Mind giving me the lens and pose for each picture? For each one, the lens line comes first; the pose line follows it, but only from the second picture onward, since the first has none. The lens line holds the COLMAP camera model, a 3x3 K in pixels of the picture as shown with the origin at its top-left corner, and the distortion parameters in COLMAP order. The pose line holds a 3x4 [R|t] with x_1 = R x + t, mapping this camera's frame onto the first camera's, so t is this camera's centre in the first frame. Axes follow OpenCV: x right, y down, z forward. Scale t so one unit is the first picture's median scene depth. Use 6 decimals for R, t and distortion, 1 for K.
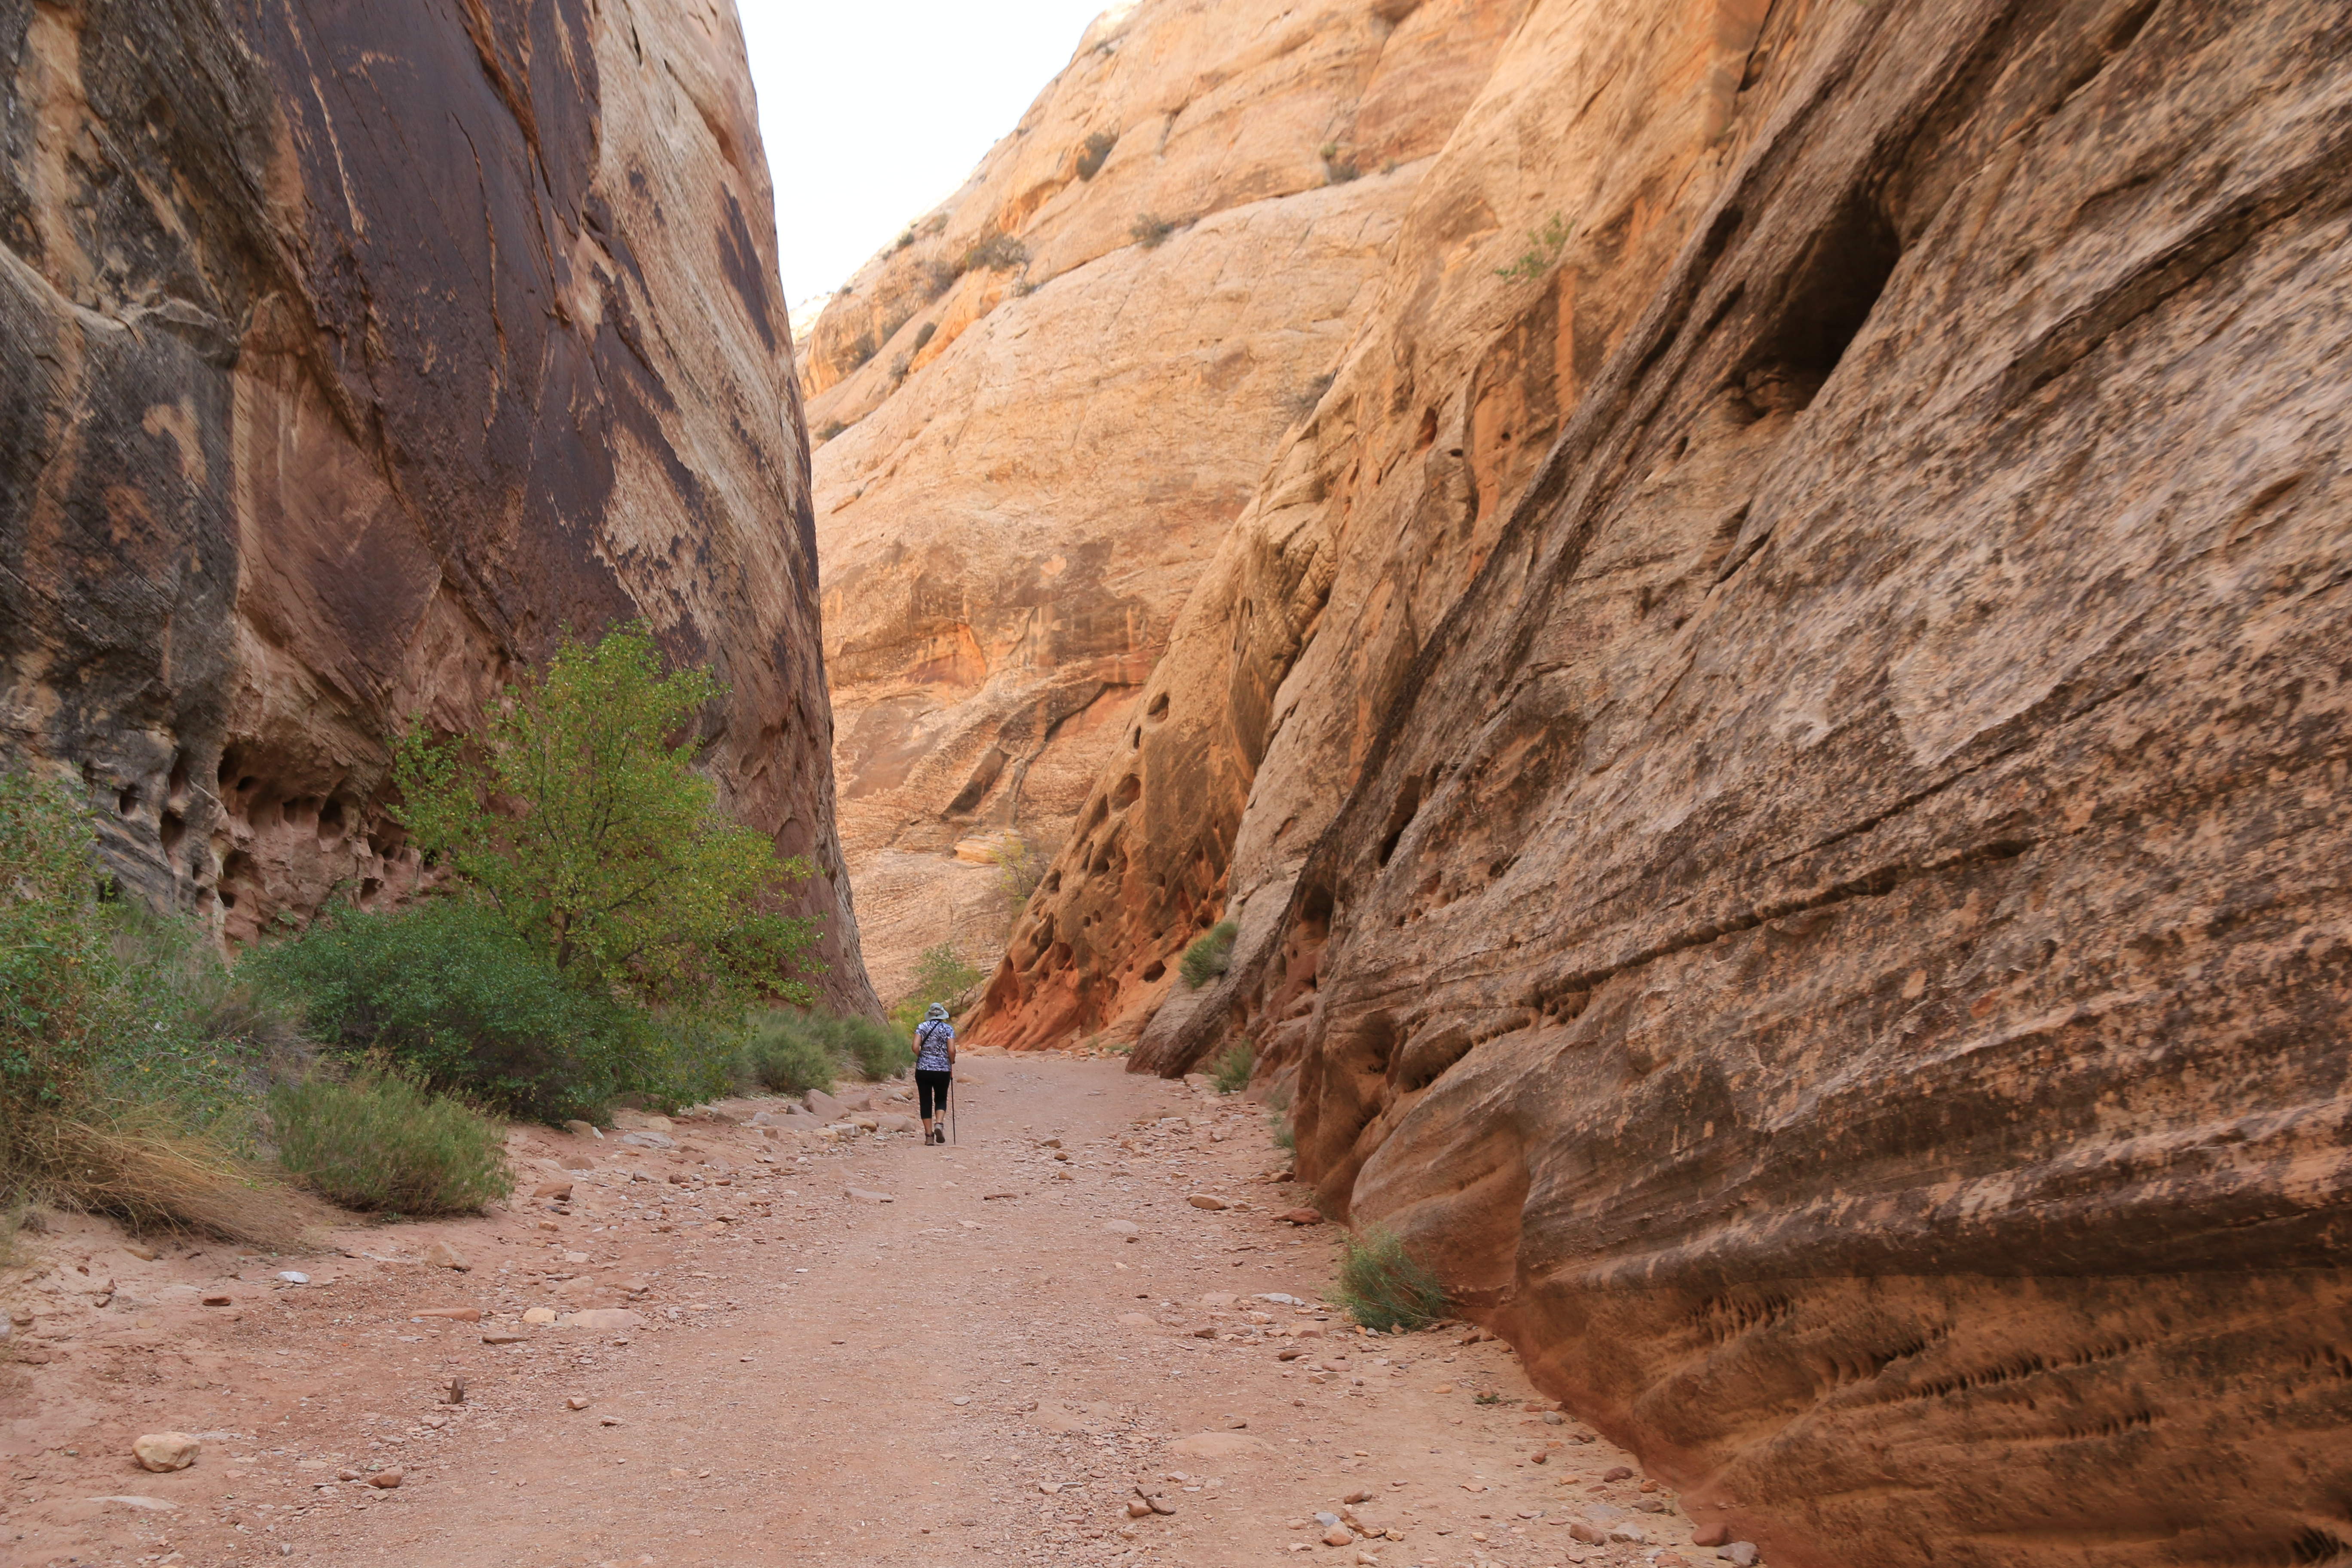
lens RADIAL K [[2176.4, 0, 1177.4], [0, 2176.4, 787.9], [0, 0, 1]] dist [-0.004305, 0.000000]
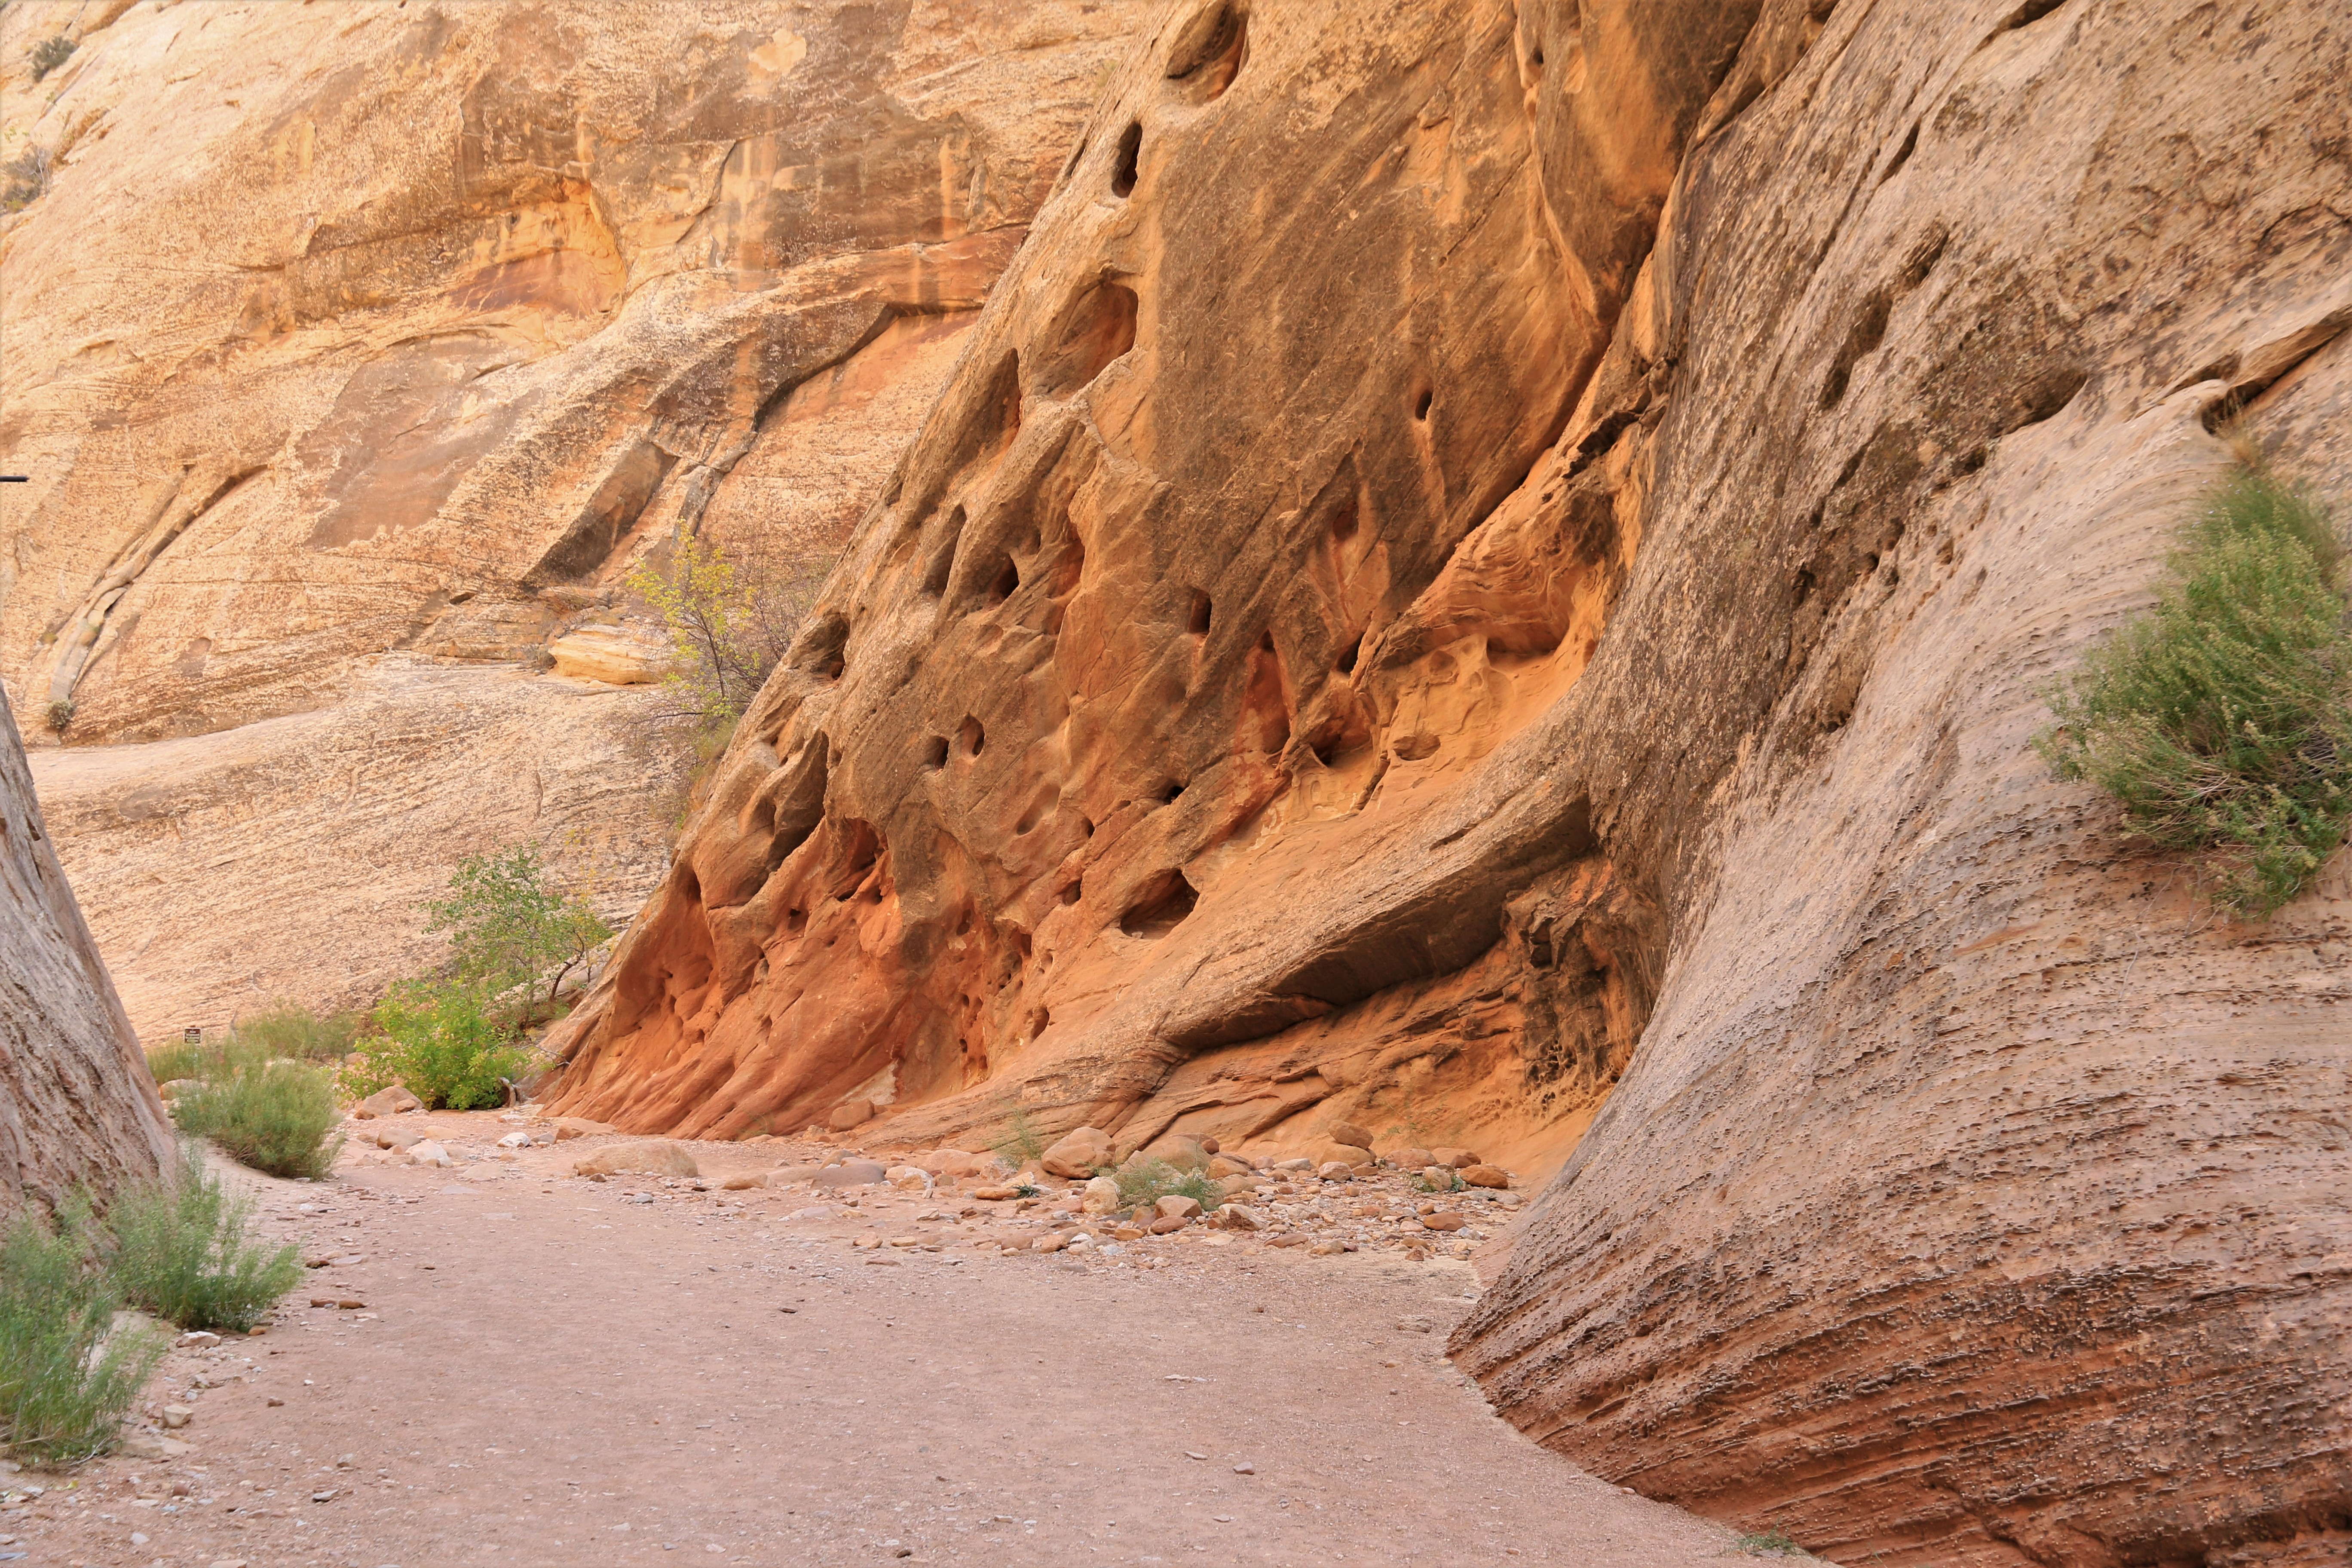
lens RADIAL K [[2609.3, 0, 1174.3], [0, 2609.3, 782.2], [0, 0, 1]] dist [0.082270, 0.000000]
pose [[0.992140, 0.020180, 0.123493, -0.039985], [-0.022408, 0.999610, 0.016680, 0.042735], [-0.123108, -0.019316, 0.992205, 0.439465]]
